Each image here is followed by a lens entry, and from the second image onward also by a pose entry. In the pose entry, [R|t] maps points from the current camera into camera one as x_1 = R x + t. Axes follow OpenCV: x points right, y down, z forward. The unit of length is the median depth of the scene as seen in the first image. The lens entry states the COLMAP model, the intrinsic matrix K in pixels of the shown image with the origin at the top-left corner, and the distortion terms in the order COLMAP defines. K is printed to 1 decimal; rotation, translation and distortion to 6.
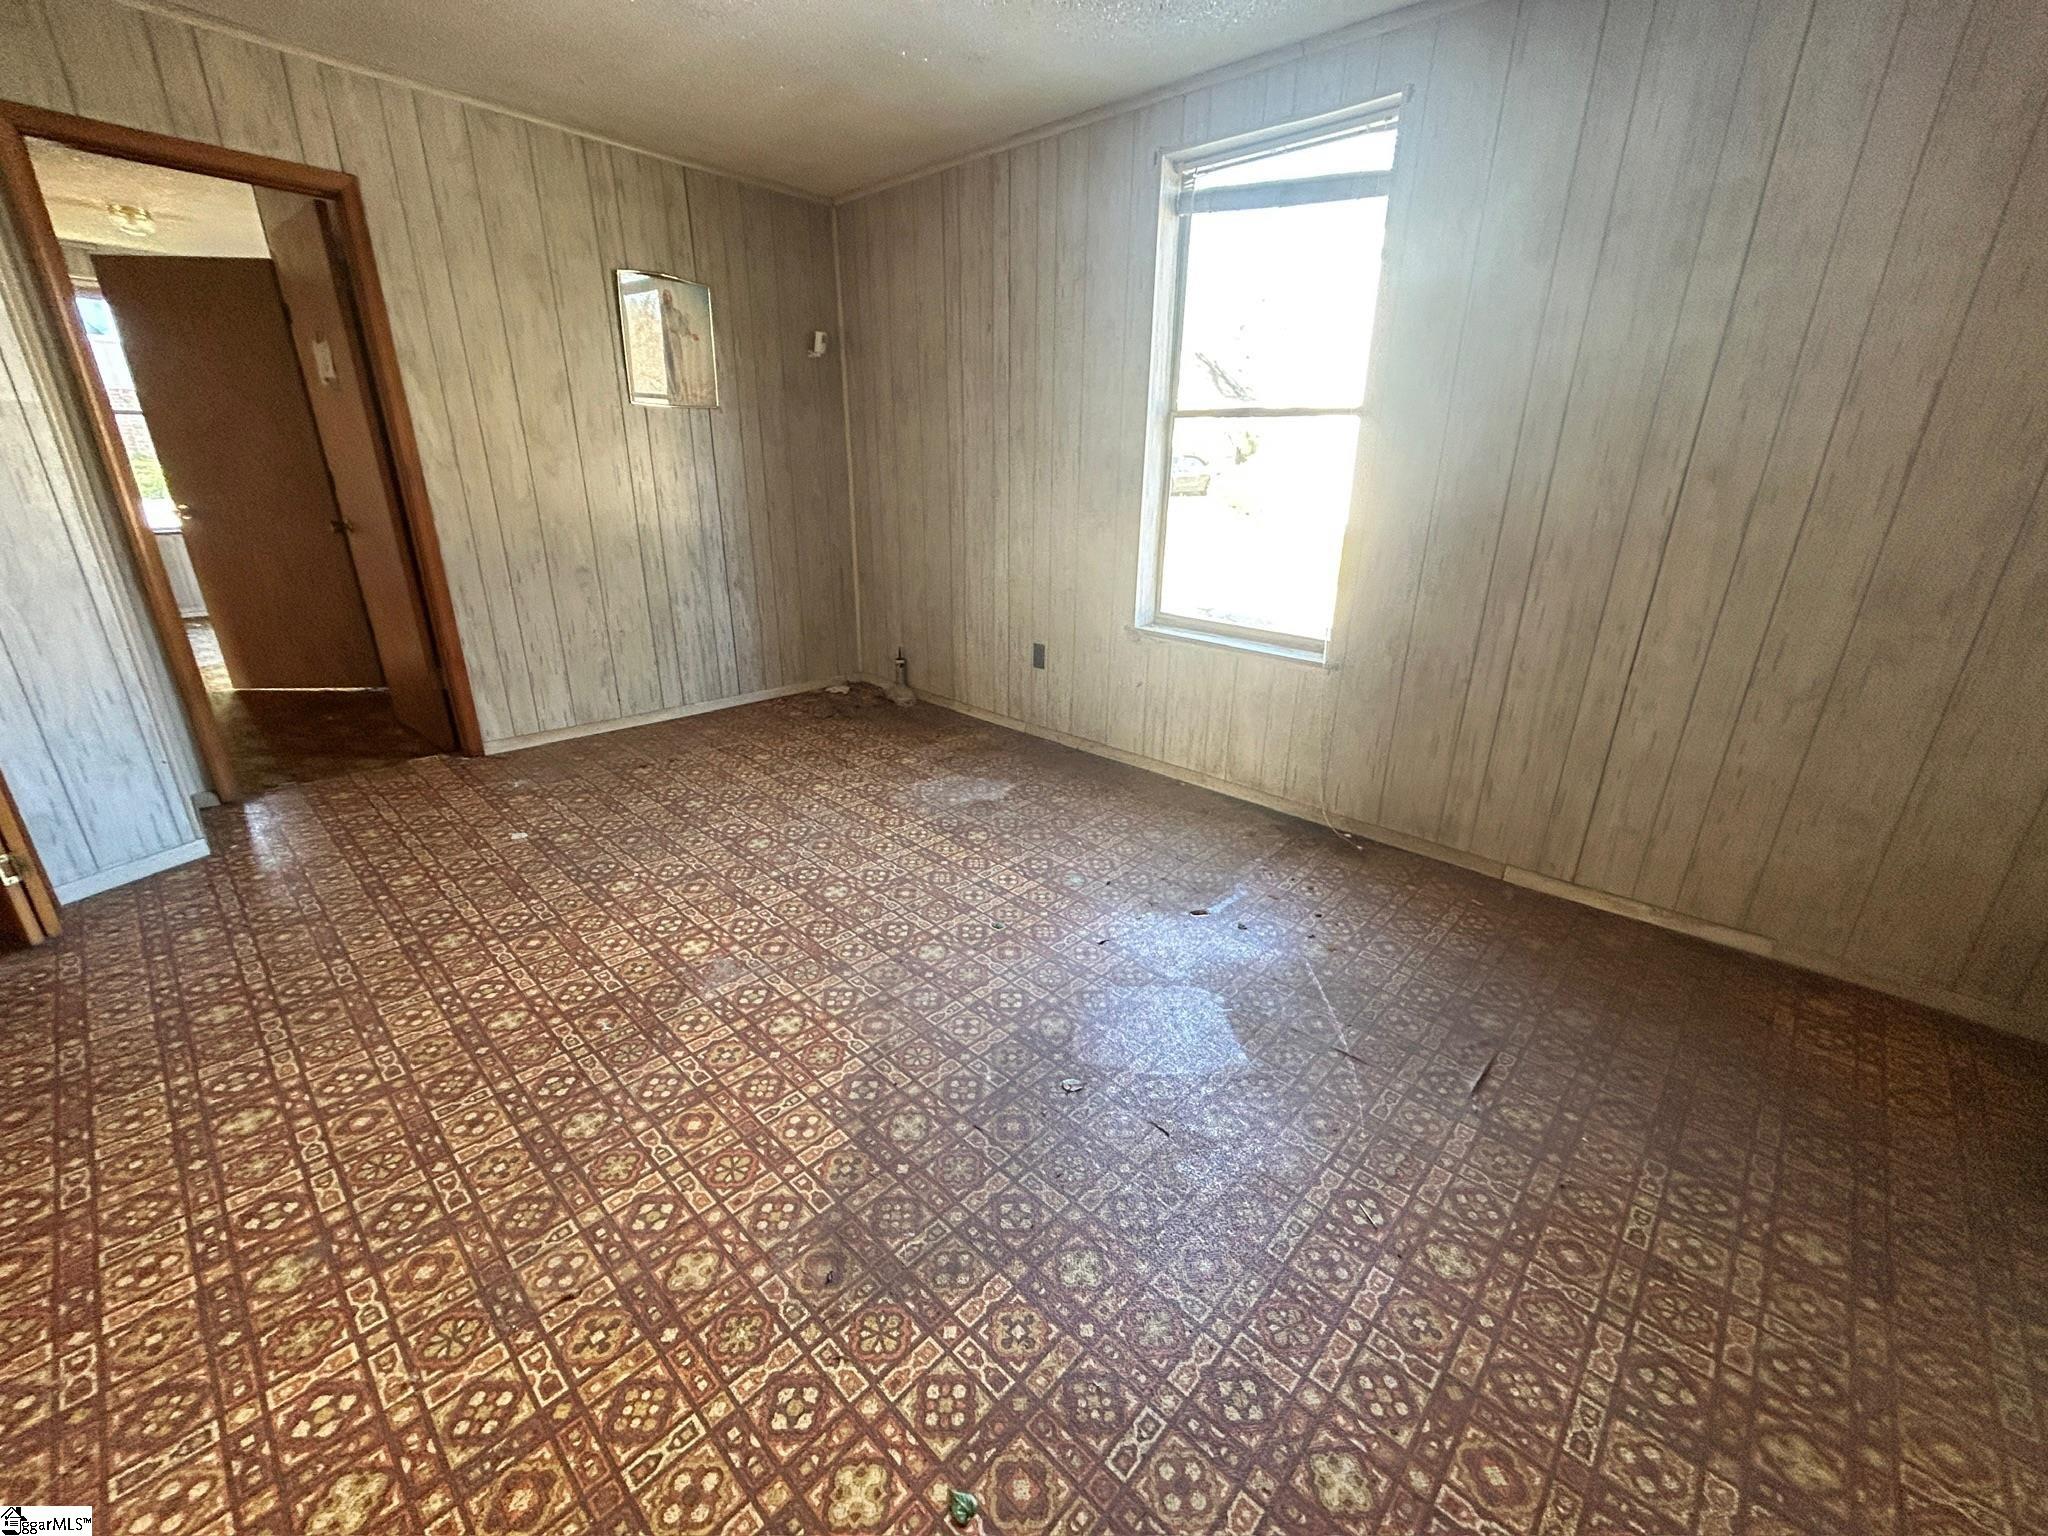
lens RADIAL K [[825.4, 0, 1032.0], [0, 825.4, 761.1], [0, 0, 1]] dist [-0.000683, -0.000262]
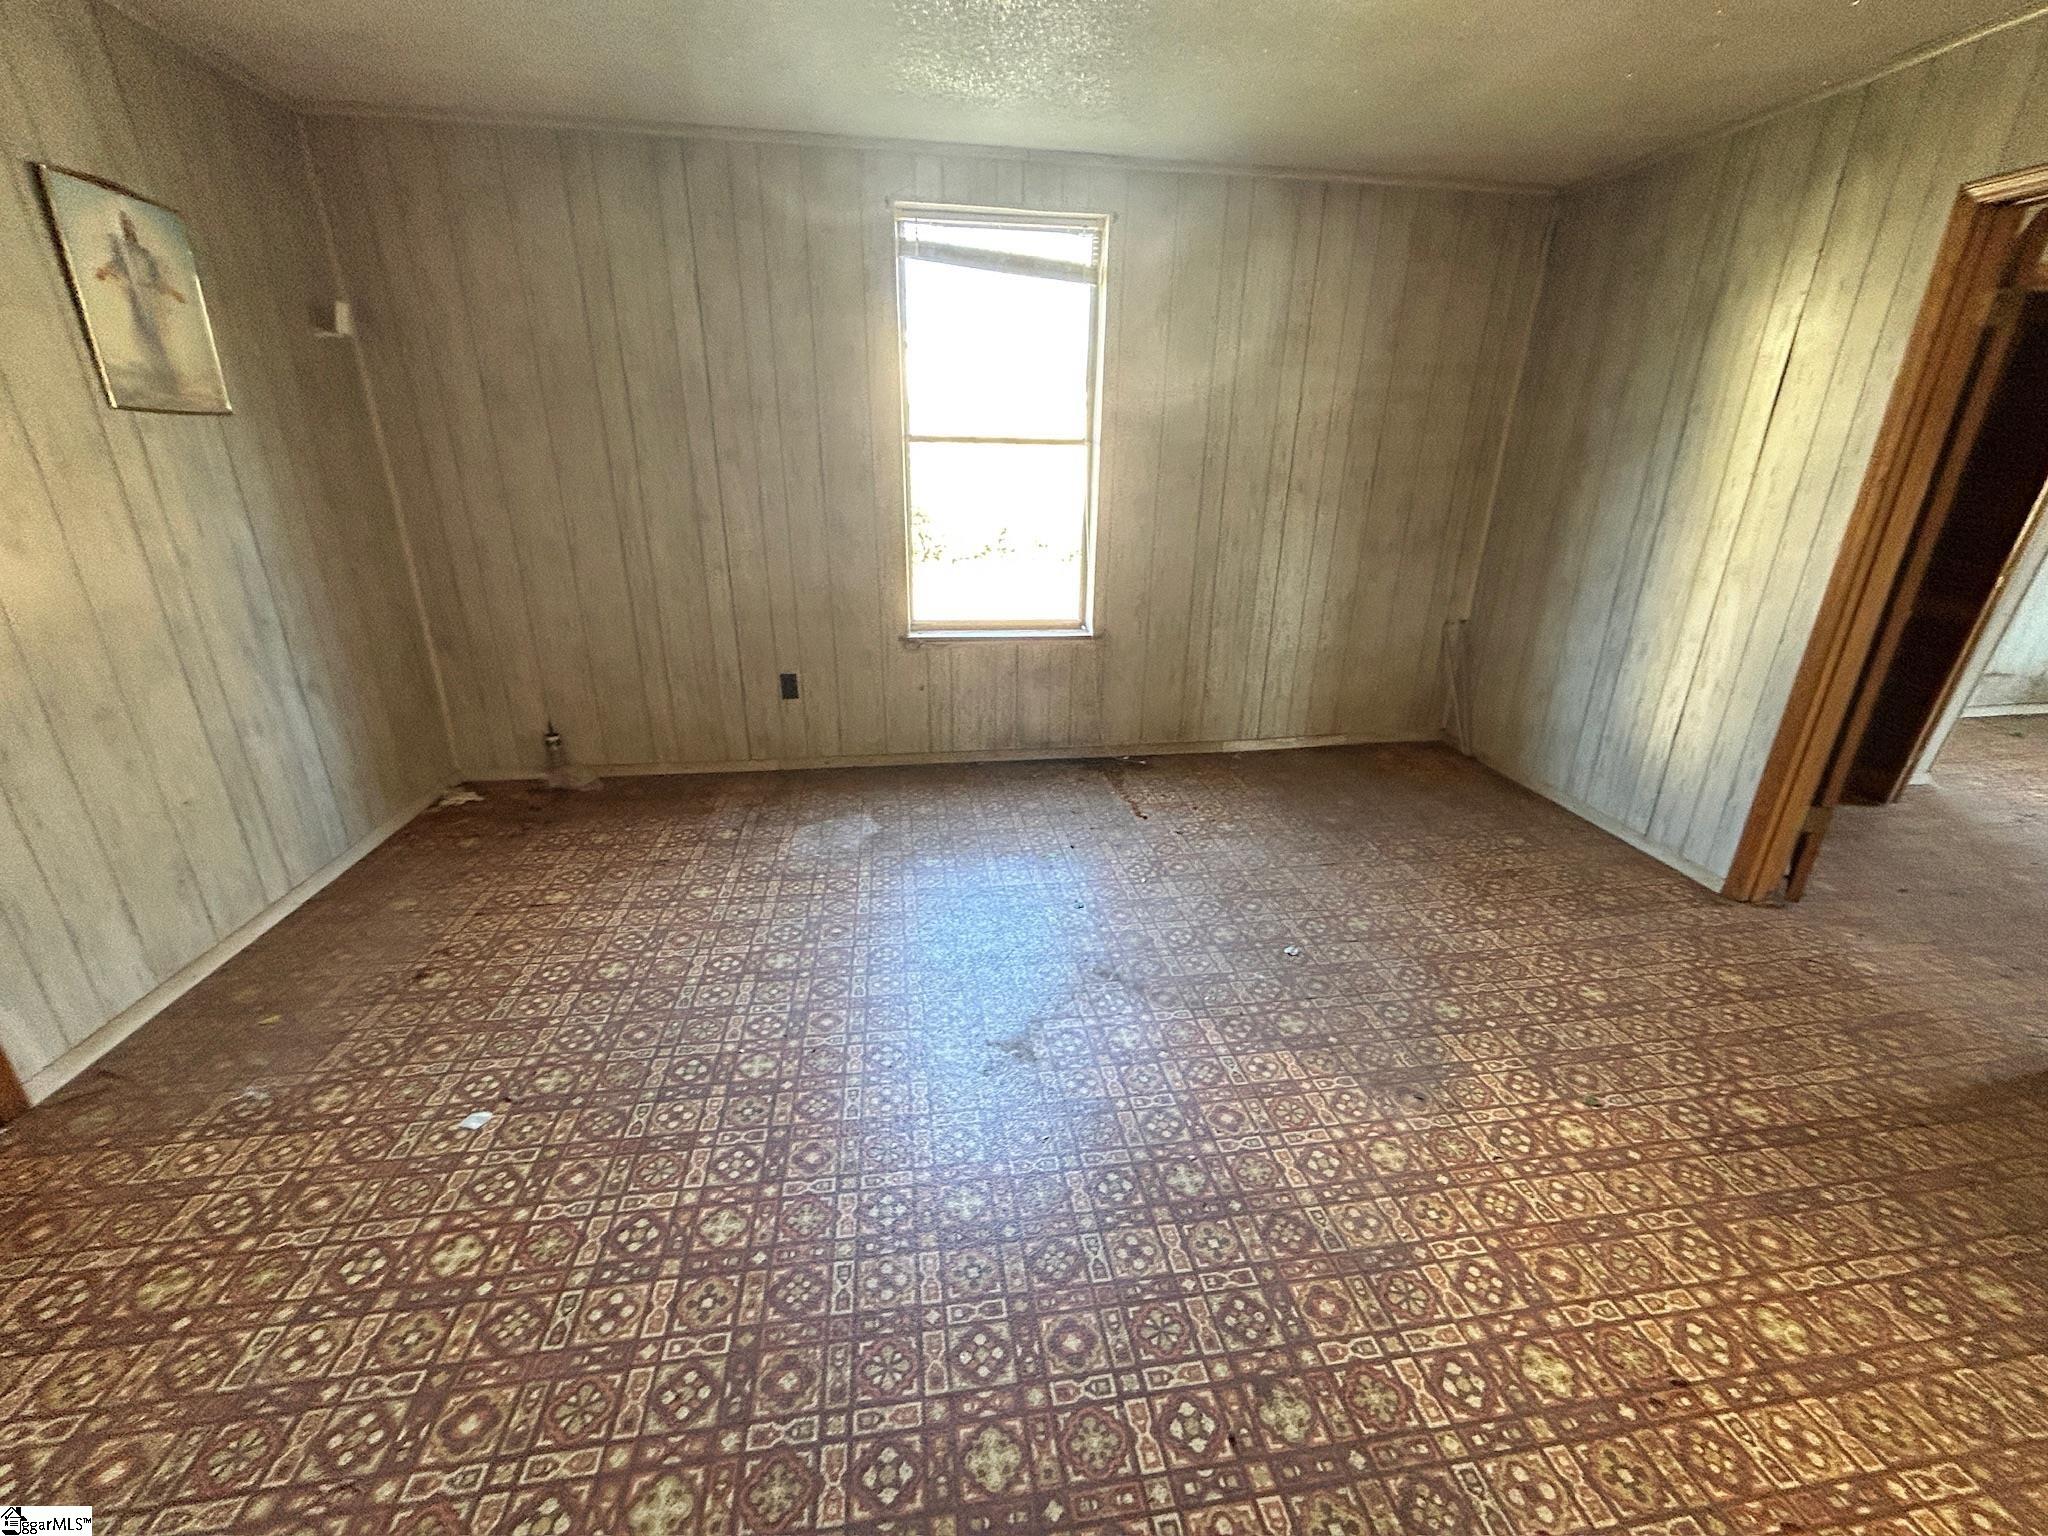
lens RADIAL K [[818.3, 0, 1024.0], [0, 818.3, 768.0], [0, 0, 1]] dist [-0.020379, 0.014453]
pose [[0.622606, -0.291889, 0.726060, -0.724010], [0.267296, 0.951350, 0.153251, -0.149041], [-0.735469, 0.098658, 0.670337, 0.238776]]
